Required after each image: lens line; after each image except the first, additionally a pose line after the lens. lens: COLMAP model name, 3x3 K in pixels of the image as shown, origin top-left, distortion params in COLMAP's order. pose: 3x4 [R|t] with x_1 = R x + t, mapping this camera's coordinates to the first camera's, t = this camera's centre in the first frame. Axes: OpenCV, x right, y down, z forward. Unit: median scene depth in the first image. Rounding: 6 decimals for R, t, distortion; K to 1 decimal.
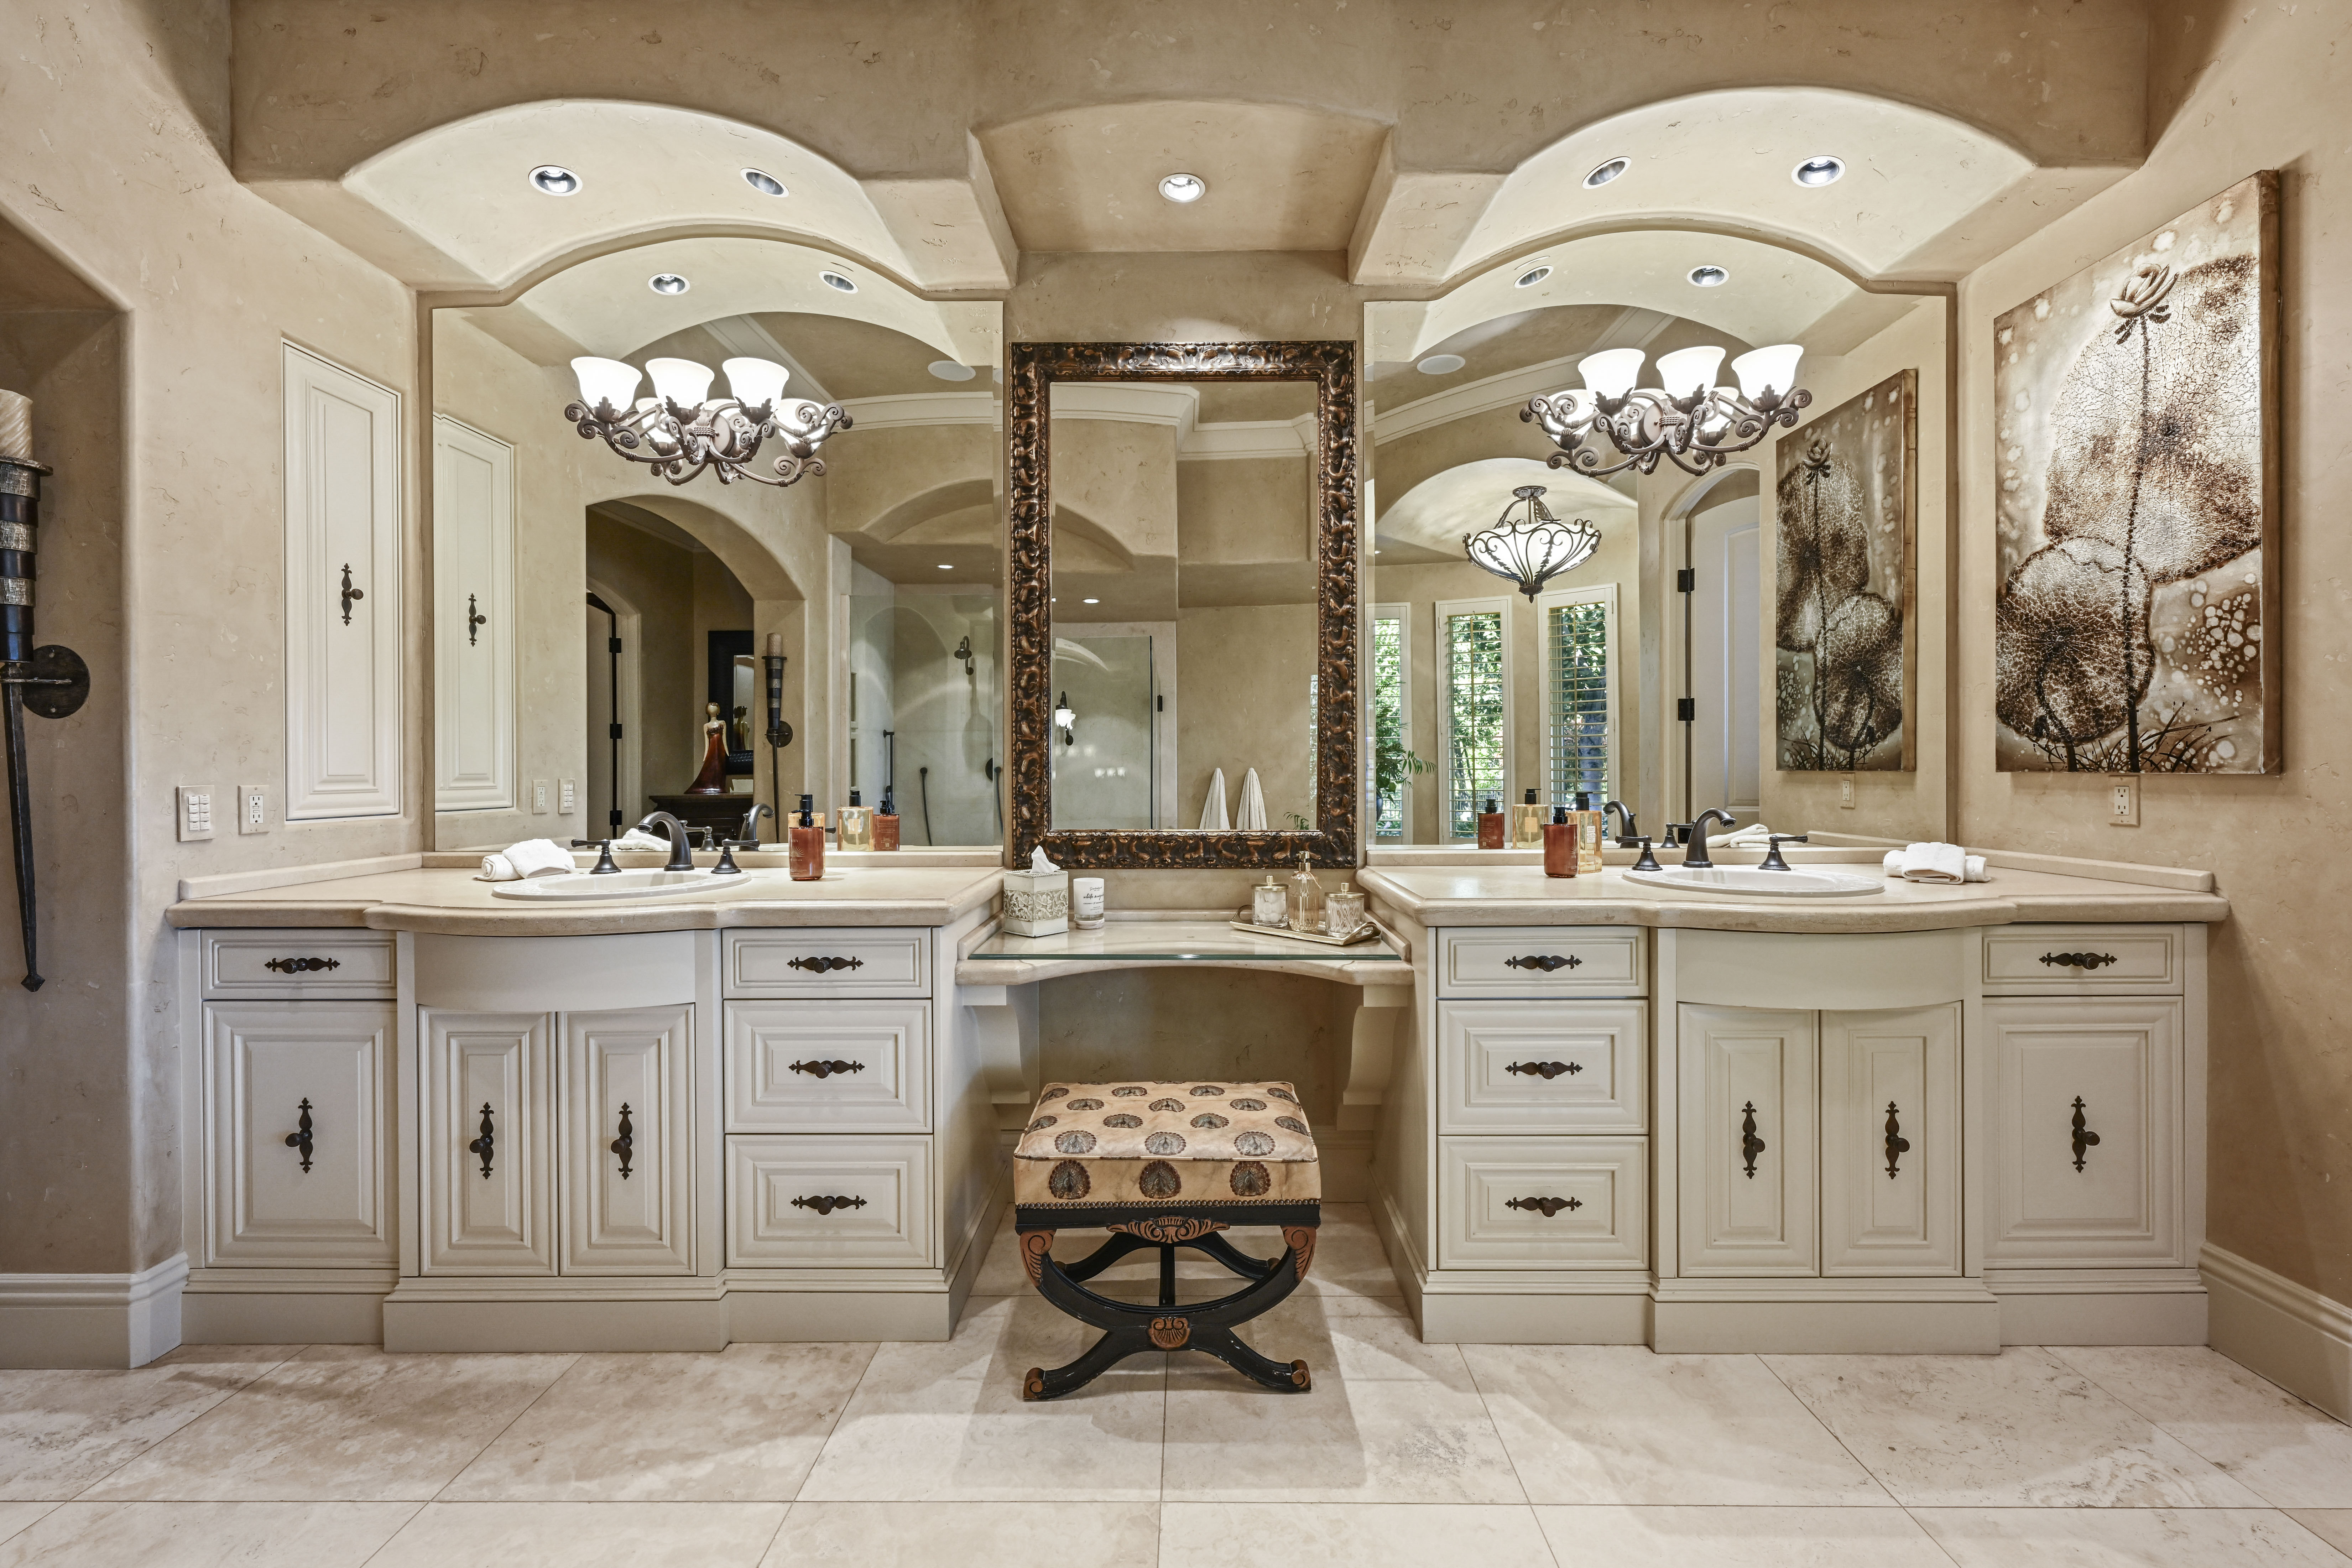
lens RADIAL K [[931.4, 0, 1179.3], [0, 931.4, 772.4], [0, 0, 1]] dist [-0.001645, 0.000128]
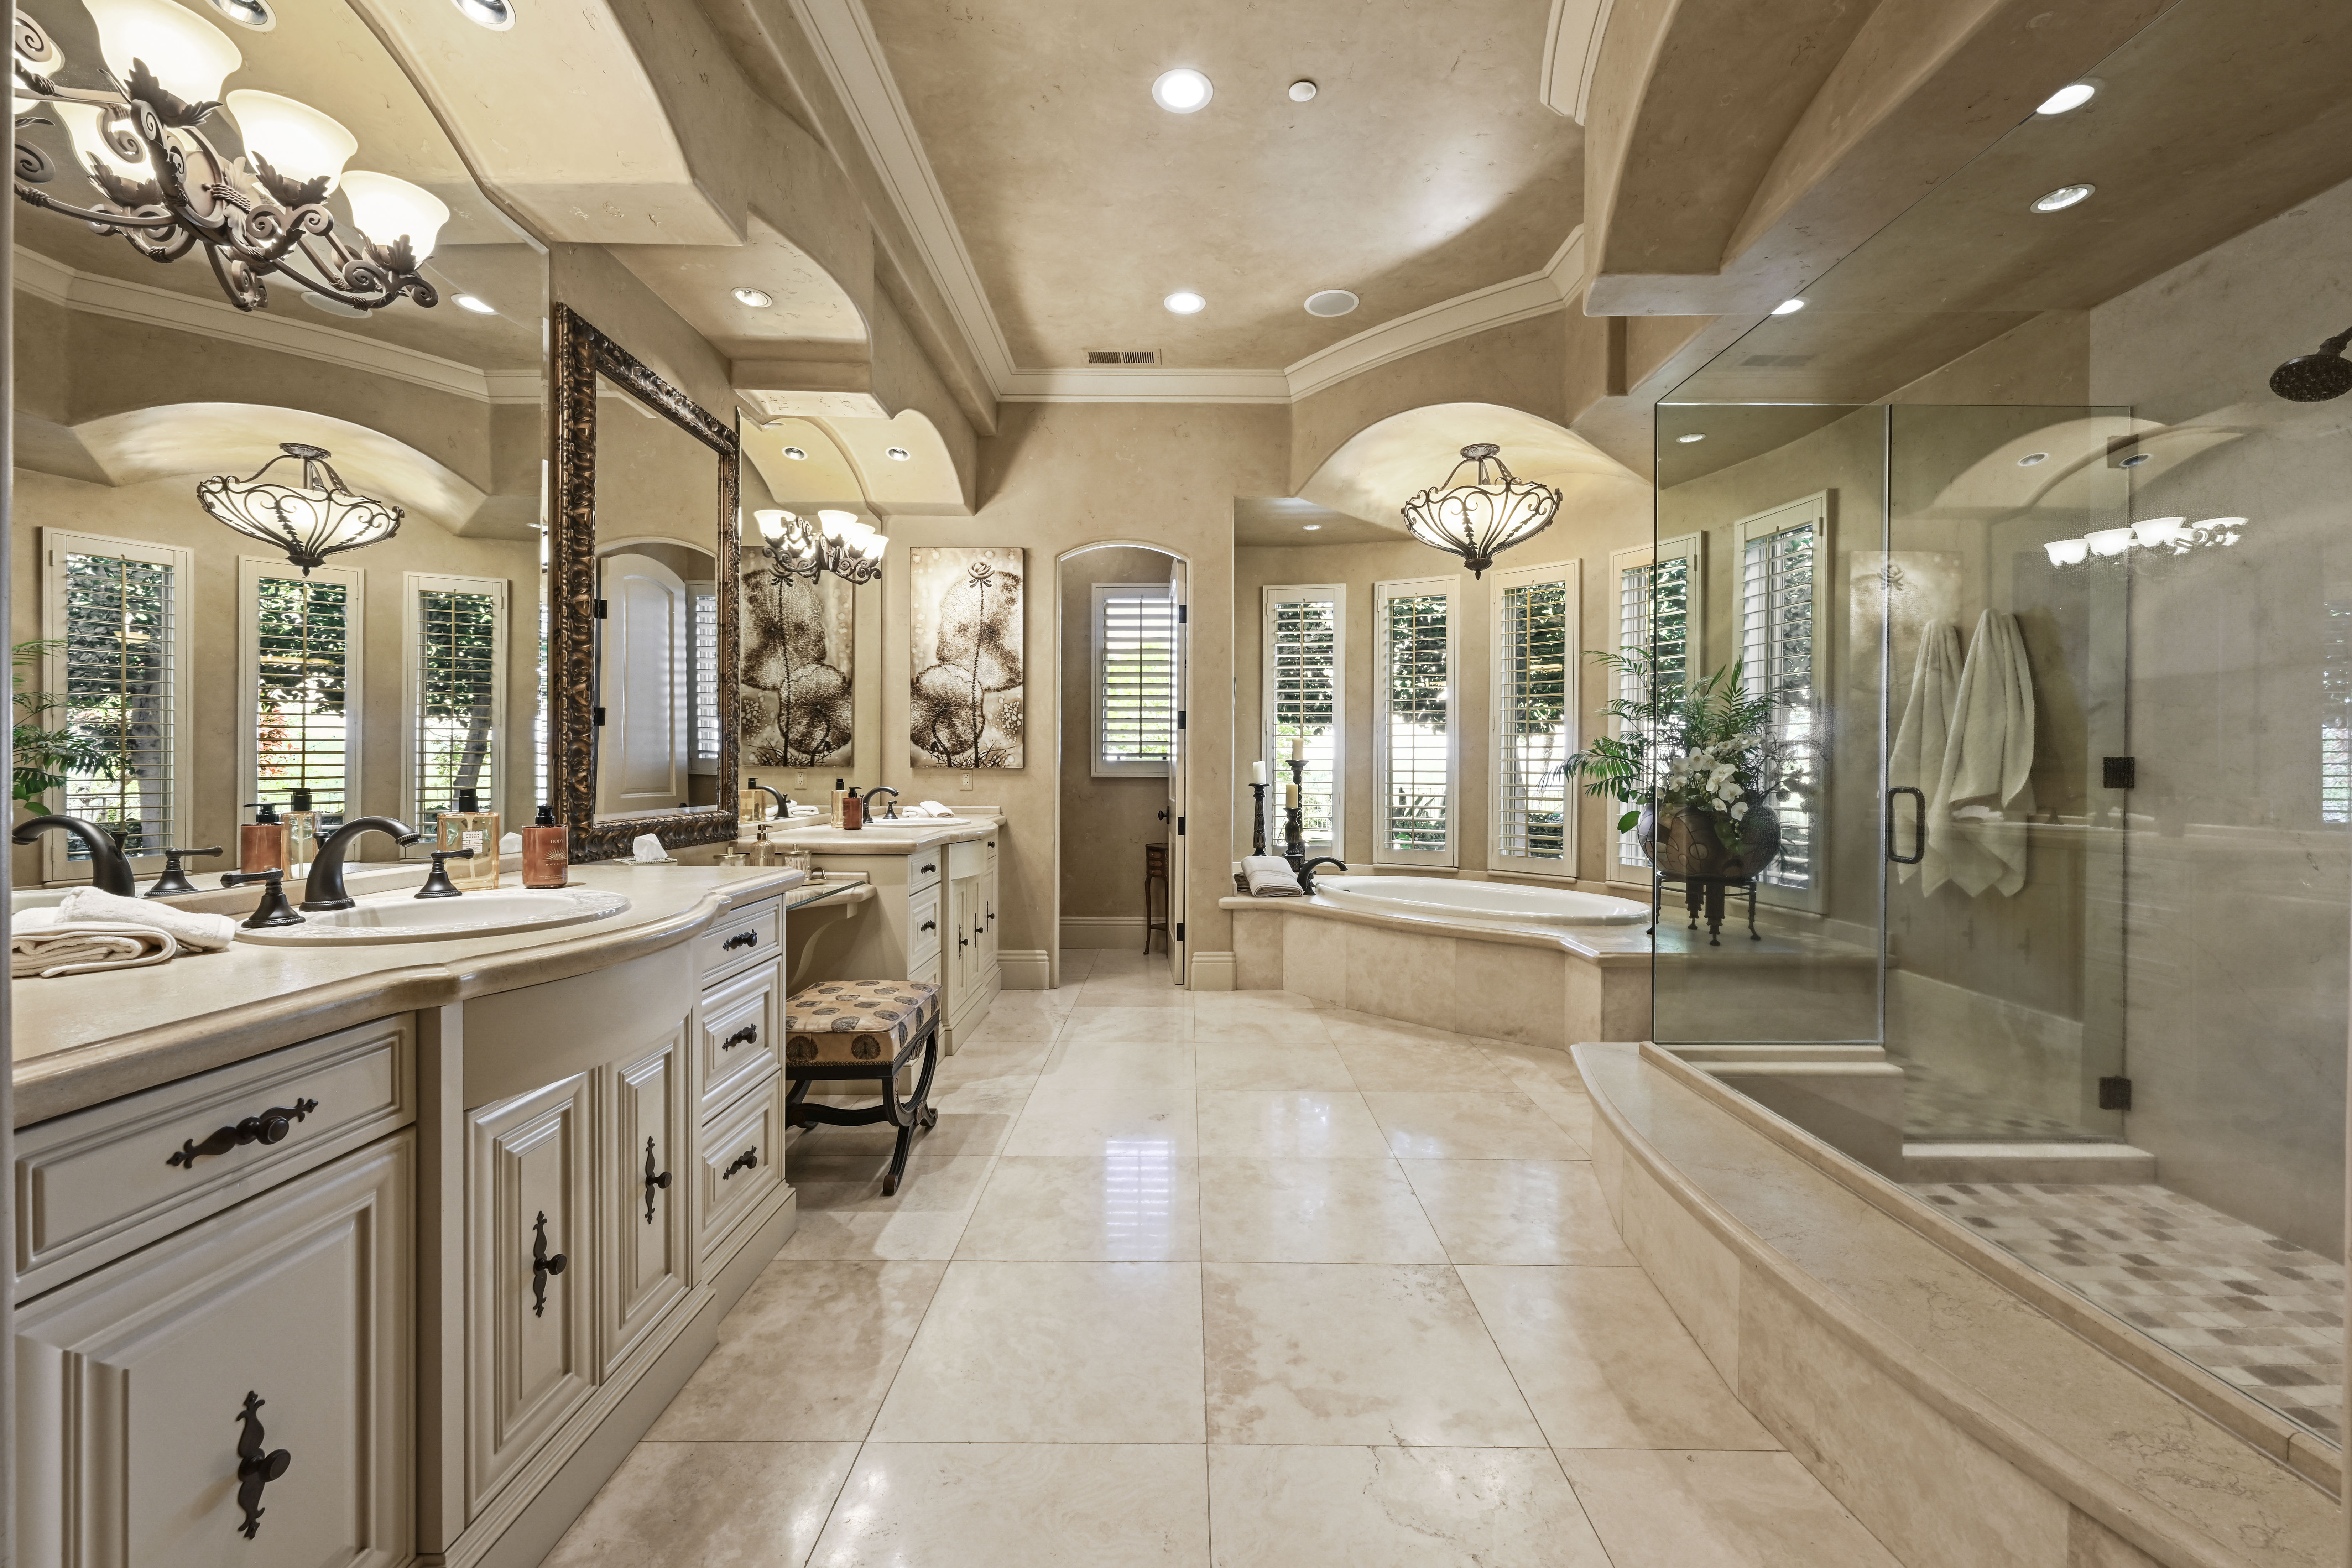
lens RADIAL K [[931.4, 0, 1181.9], [0, 931.4, 776.1], [0, 0, 1]] dist [-0.001645, 0.000128]
pose [[-0.002208, -0.004145, 0.999989, -1.359721], [-0.000133, 0.999991, 0.004145, 0.011384], [-0.999998, -0.000124, -0.002209, 0.463112]]
